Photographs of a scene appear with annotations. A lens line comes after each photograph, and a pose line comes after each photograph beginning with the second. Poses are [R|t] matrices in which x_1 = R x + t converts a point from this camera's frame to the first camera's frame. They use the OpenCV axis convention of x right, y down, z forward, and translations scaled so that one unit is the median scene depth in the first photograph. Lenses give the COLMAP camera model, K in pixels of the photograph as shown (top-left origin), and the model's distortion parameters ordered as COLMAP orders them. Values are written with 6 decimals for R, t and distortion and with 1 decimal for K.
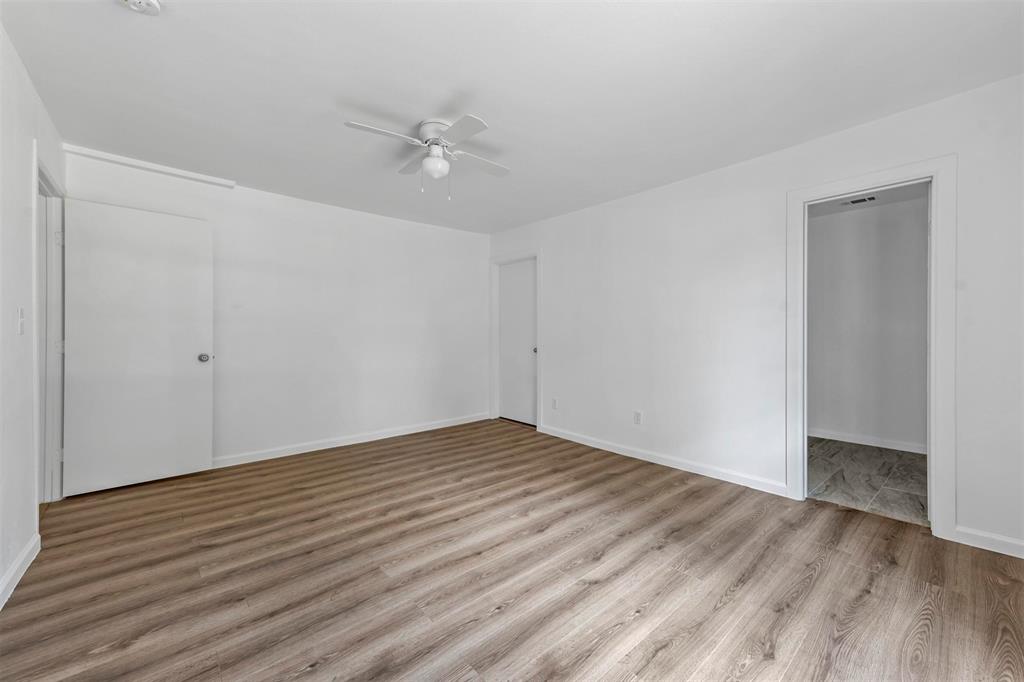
lens RADIAL K [[403.3, 0, 506.6], [0, 403.3, 335.2], [0, 0, 1]] dist [0.019201, 0.000242]
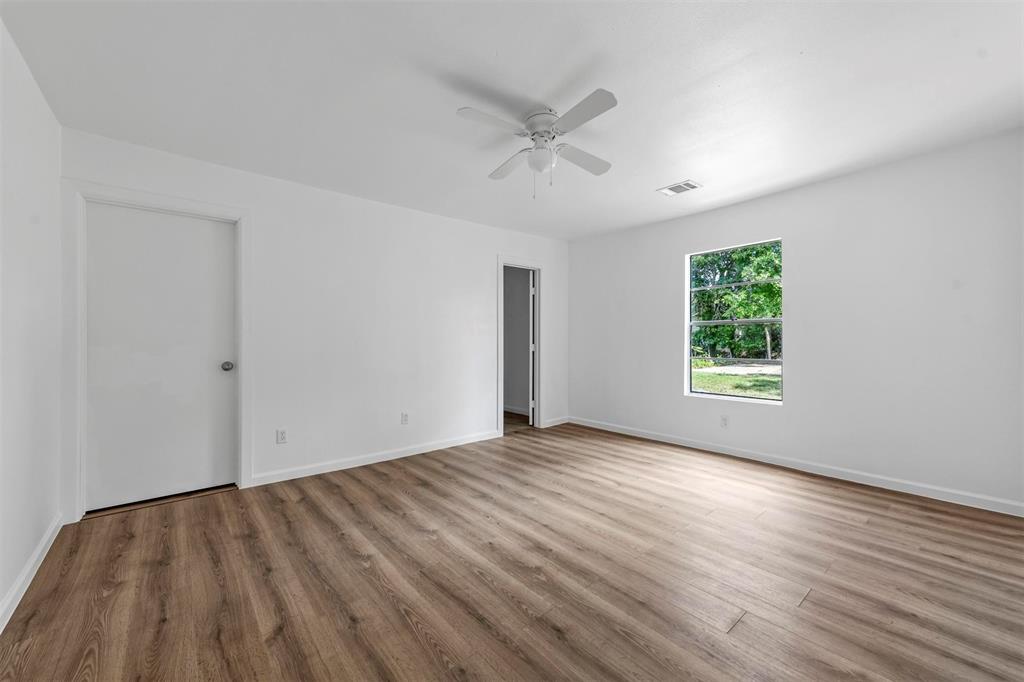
lens RADIAL K [[403.3, 0, 509.7], [0, 403.3, 338.0], [0, 0, 1]] dist [0.019201, 0.000242]
pose [[0.011849, 0.001758, 0.999928, -1.086308], [0.003537, 0.999992, -0.001800, -0.010258], [-0.999924, 0.003558, 0.011842, 1.029065]]
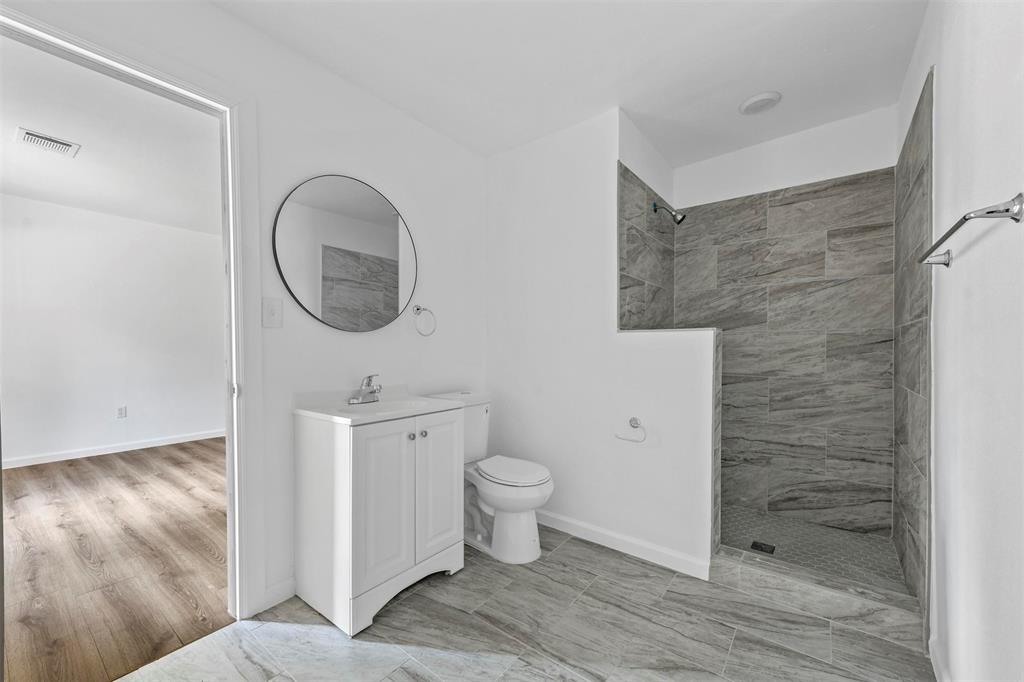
lens RADIAL K [[403.3, 0, 511.8], [0, 403.3, 347.4], [0, 0, 1]] dist [0.019201, 0.000242]
pose [[0.206979, -0.003256, -0.978340, 1.527920], [-0.004994, 0.999978, -0.004385, 0.015425], [0.978333, 0.005793, 0.206958, 1.390304]]
